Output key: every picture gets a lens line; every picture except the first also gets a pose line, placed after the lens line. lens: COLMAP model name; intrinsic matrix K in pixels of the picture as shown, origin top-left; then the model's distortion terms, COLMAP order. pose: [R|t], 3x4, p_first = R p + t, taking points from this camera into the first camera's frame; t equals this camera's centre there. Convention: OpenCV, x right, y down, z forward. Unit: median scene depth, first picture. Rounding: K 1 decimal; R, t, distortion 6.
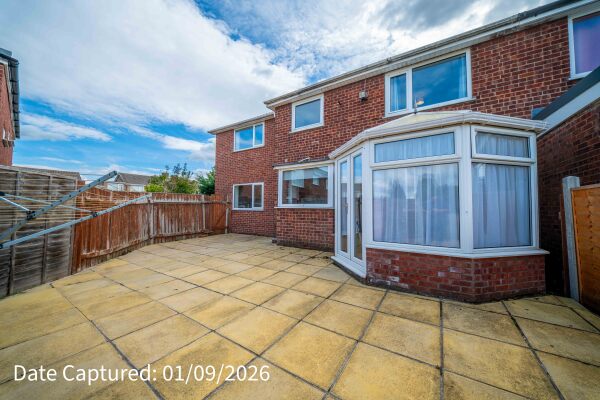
lens RADIAL K [[208.3, 0, 300.7], [0, 208.3, 207.0], [0, 0, 1]] dist [-0.021493, -0.000009]
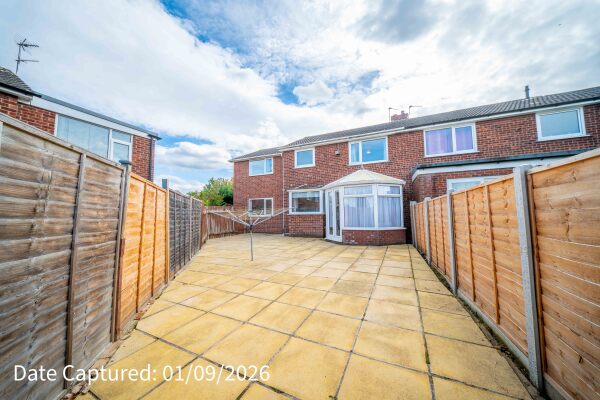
lens RADIAL K [[207.6, 0, 300.0], [0, 207.6, 200.0], [0, 0, 1]] dist [0.001180, 0.000031]
pose [[0.992614, -0.008329, 0.121032, -0.239519], [0.016516, 0.997630, -0.066794, 0.001262], [-0.120189, 0.068299, 0.990399, -0.716116]]
